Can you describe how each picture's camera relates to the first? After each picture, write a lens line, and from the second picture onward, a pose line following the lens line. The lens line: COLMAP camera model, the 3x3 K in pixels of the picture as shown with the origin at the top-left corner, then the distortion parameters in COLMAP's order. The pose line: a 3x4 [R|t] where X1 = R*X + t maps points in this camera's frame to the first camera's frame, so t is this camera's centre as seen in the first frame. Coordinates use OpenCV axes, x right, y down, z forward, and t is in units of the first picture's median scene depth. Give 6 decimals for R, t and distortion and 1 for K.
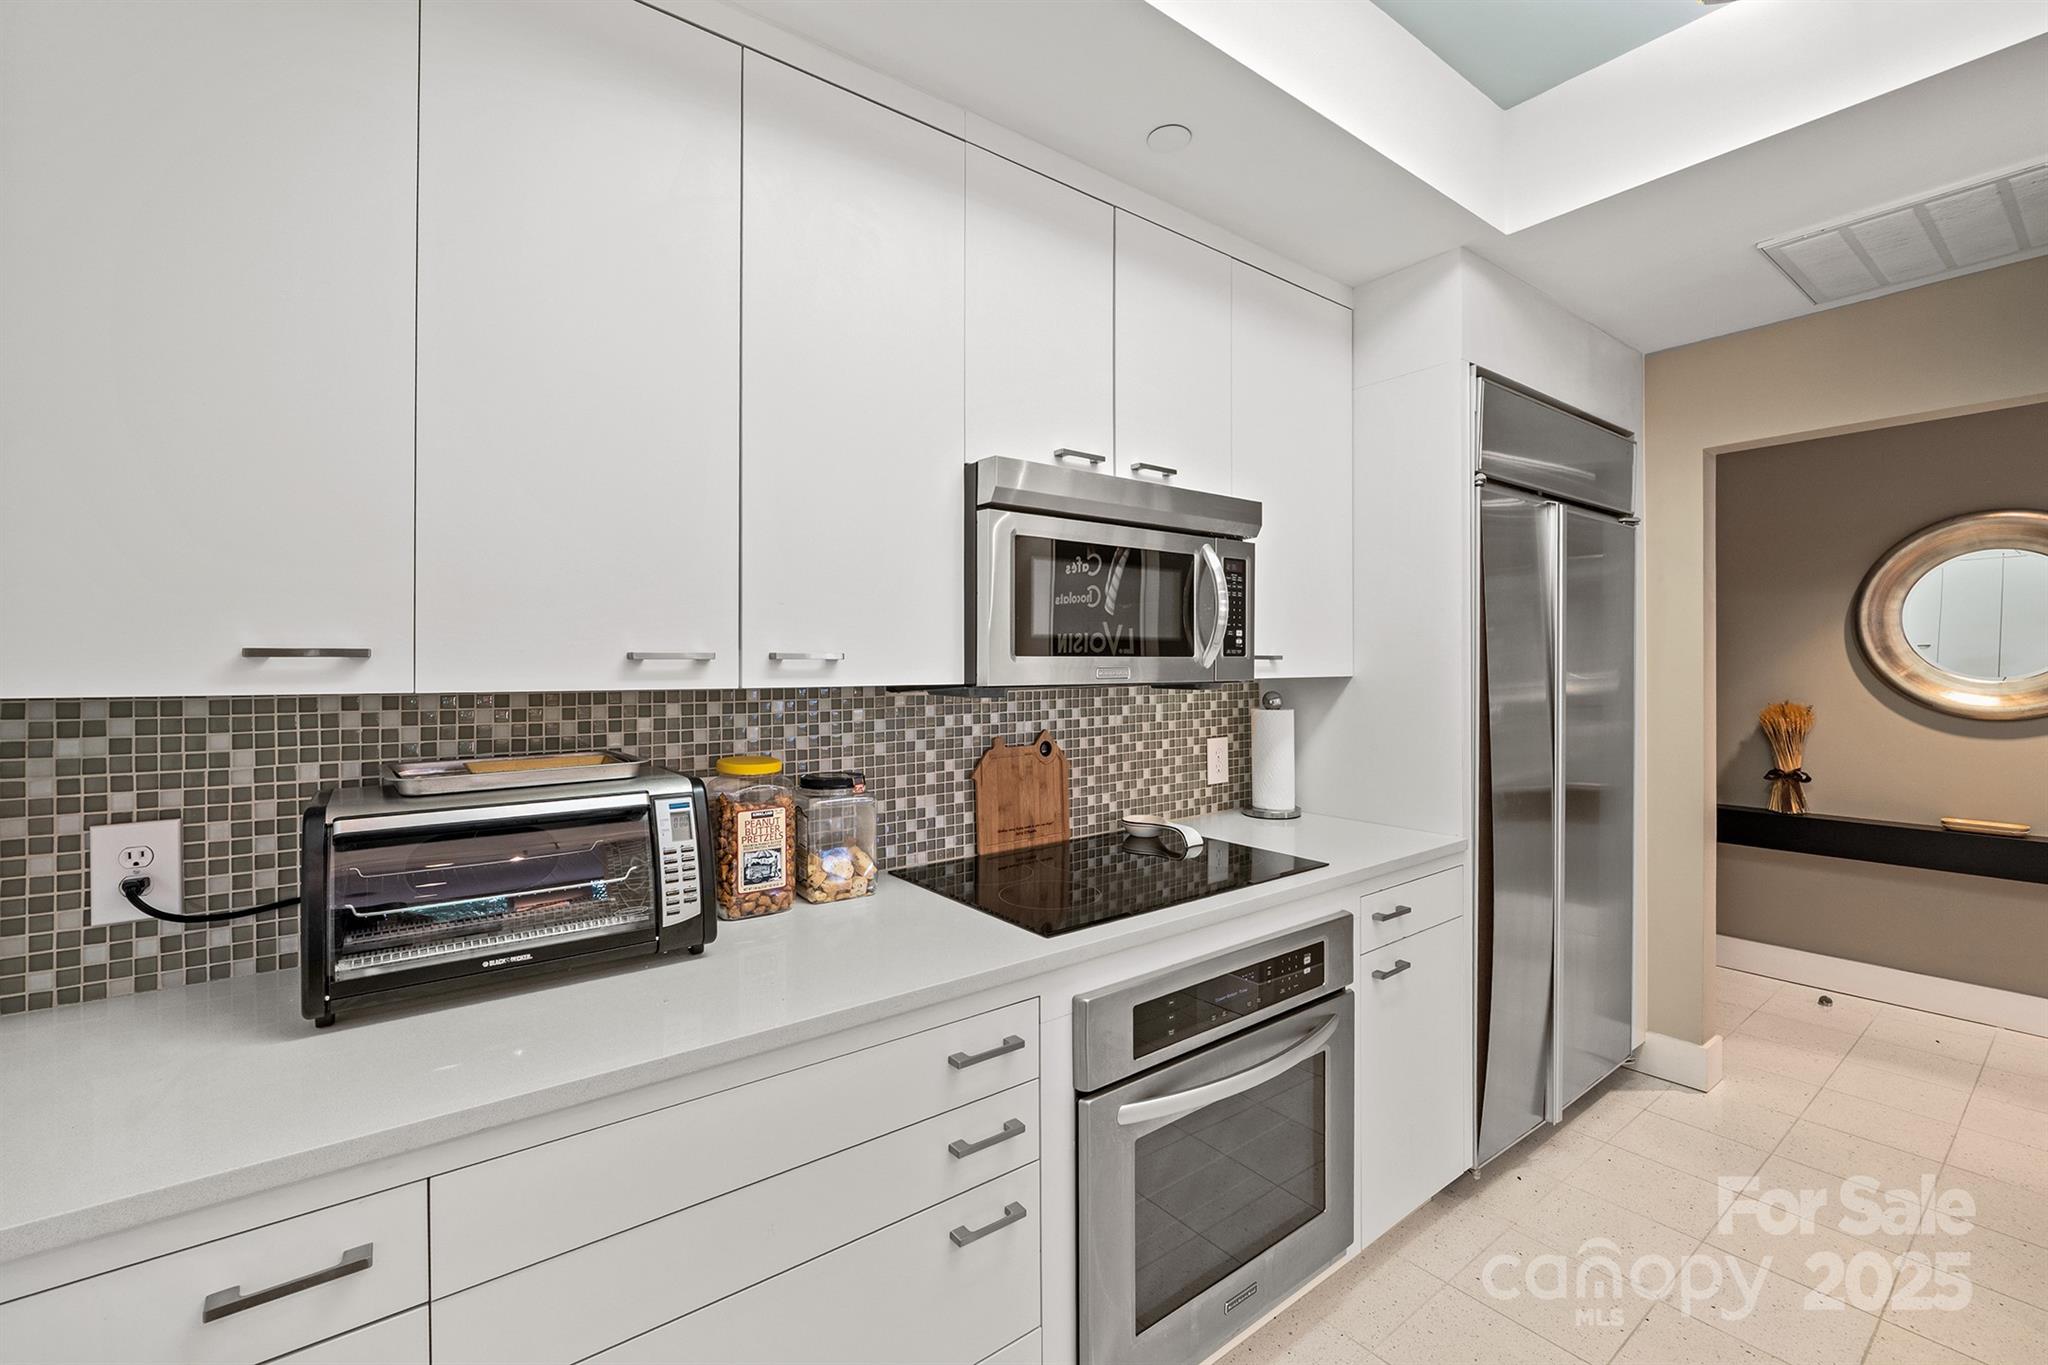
lens RADIAL K [[860.8, 0, 1033.6], [0, 860.8, 660.1], [0, 0, 1]] dist [-0.007917, 0.000229]
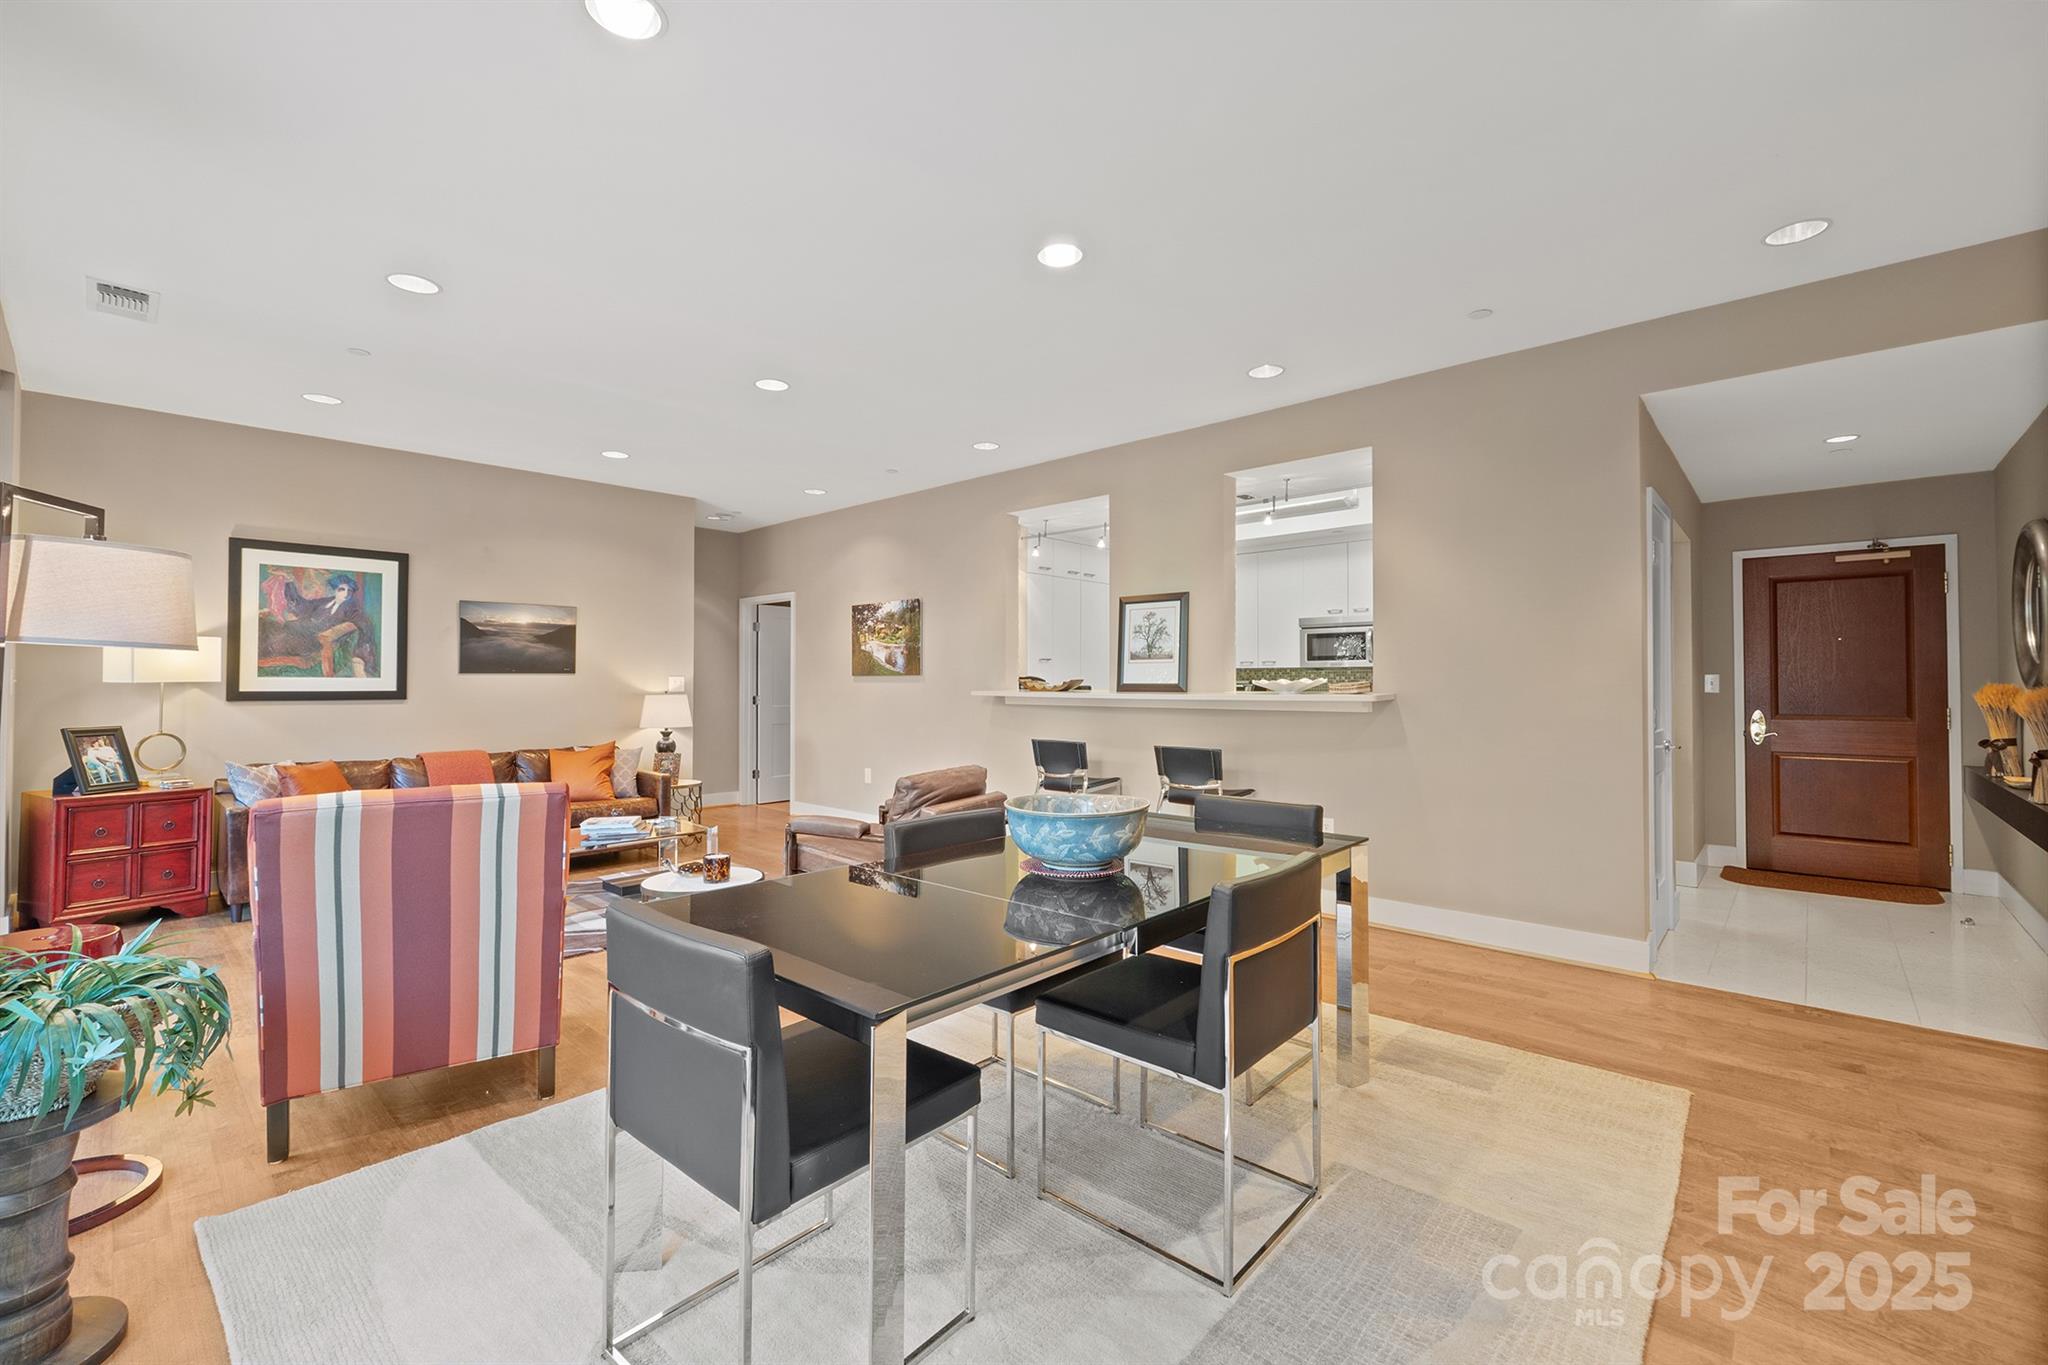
lens RADIAL K [[858.0, 0, 1026.6], [0, 858.0, 671.6], [0, 0, 1]] dist [-0.004597, -0.000155]
pose [[0.175960, -0.009256, -0.984354, 3.568438], [0.004383, 0.999953, -0.008619, 0.070752], [0.984388, -0.002798, 0.175992, -1.051960]]
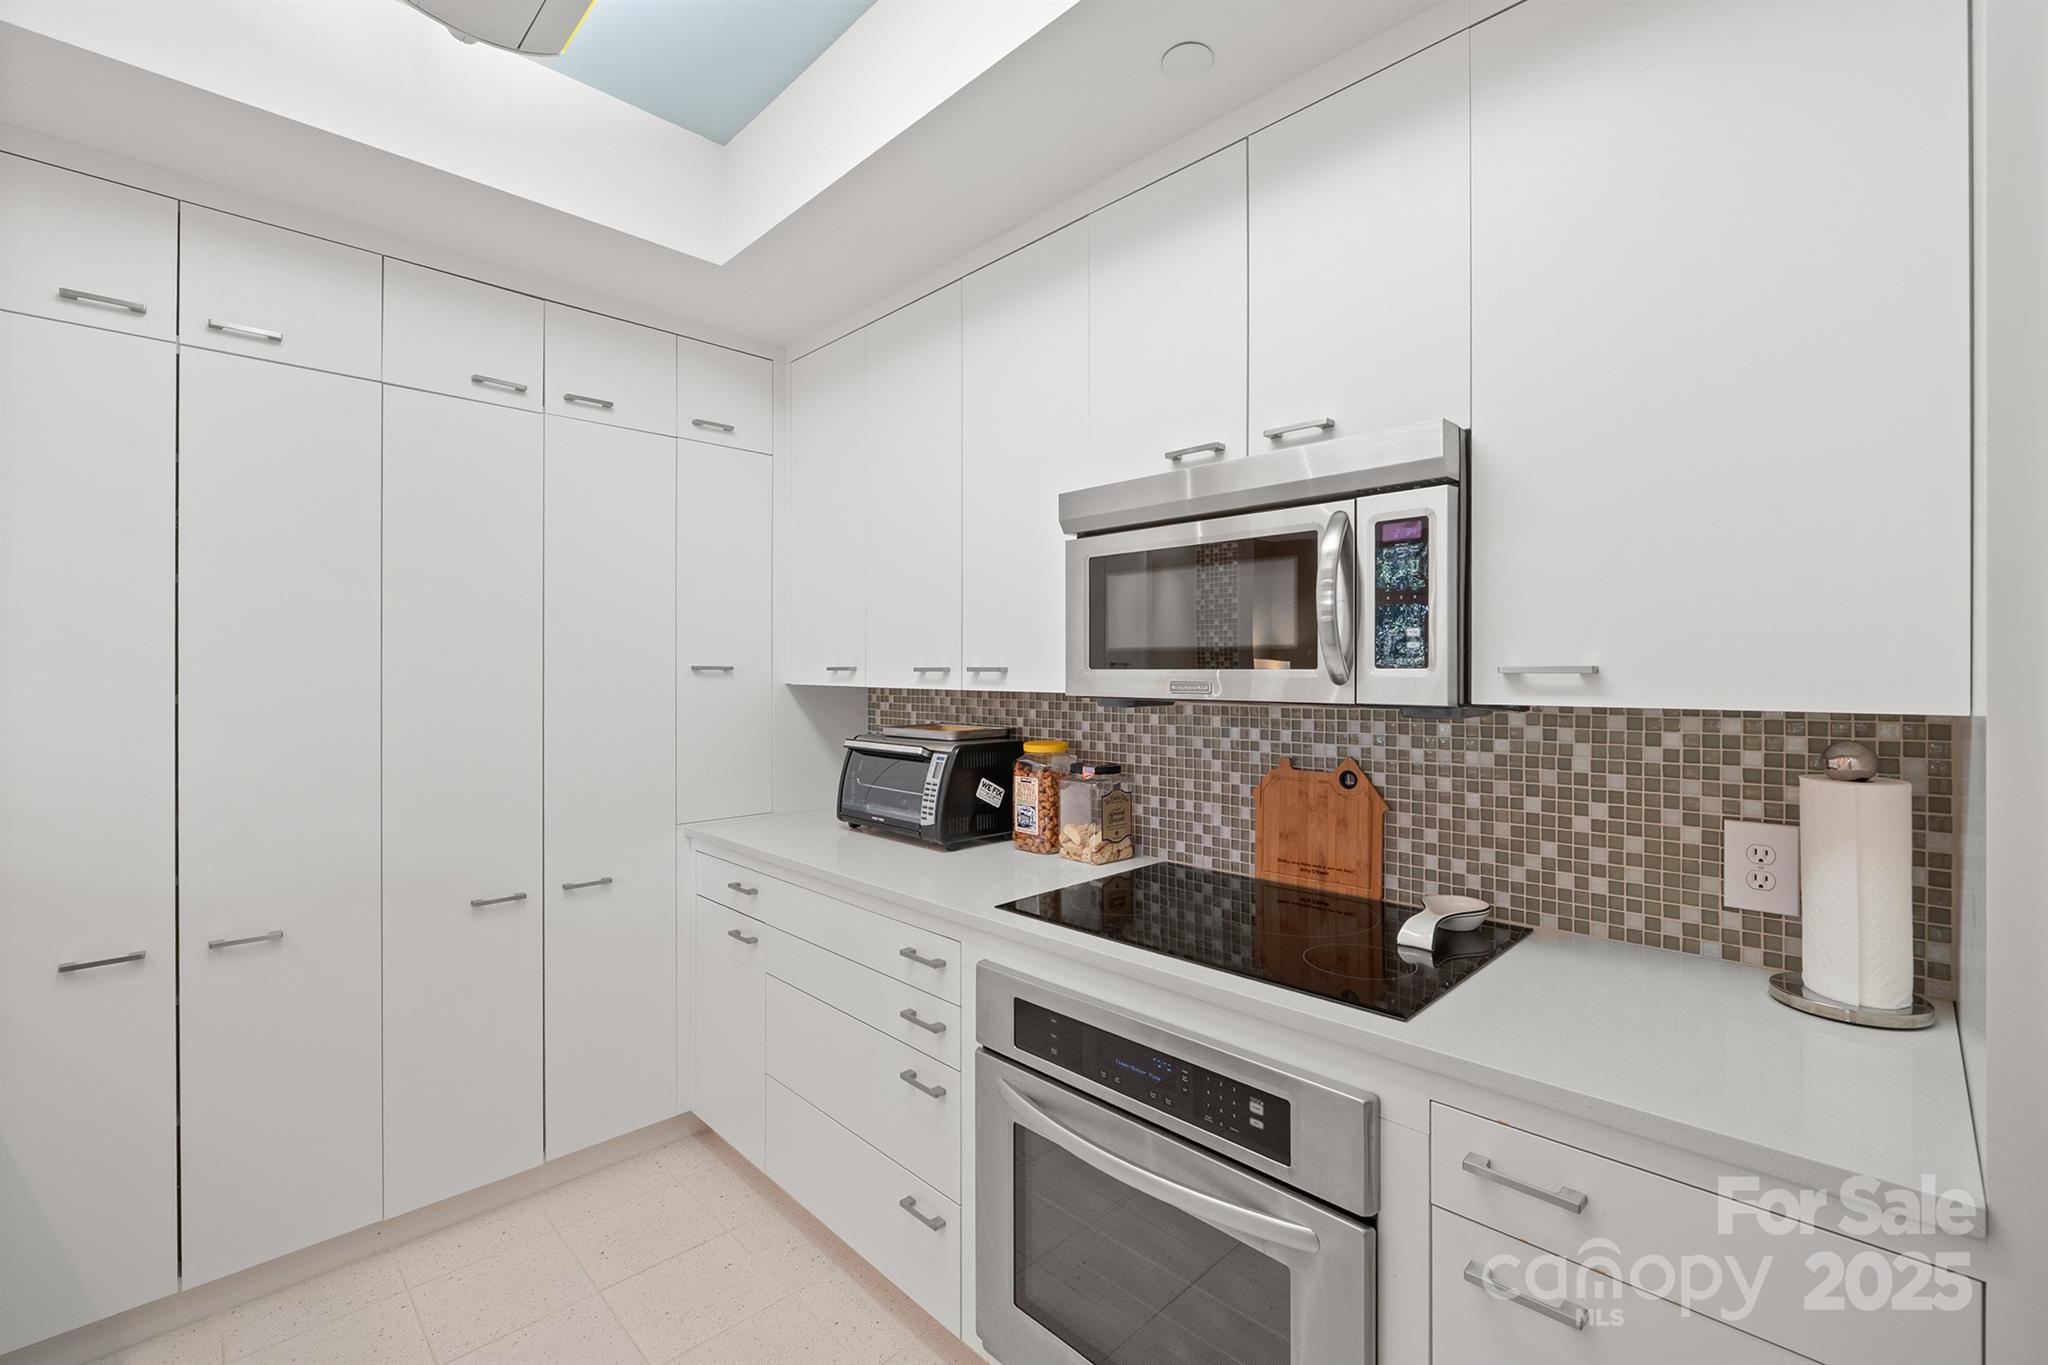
lens RADIAL K [[865.3, 0, 1031.4], [0, 865.3, 677.4], [0, 0, 1]] dist [-0.006925, -0.000294]
pose [[0.128682, 0.009845, -0.991637, 0.914447], [0.001523, 0.999948, 0.010125, -0.004507], [0.991685, -0.002813, 0.128660, 0.682302]]
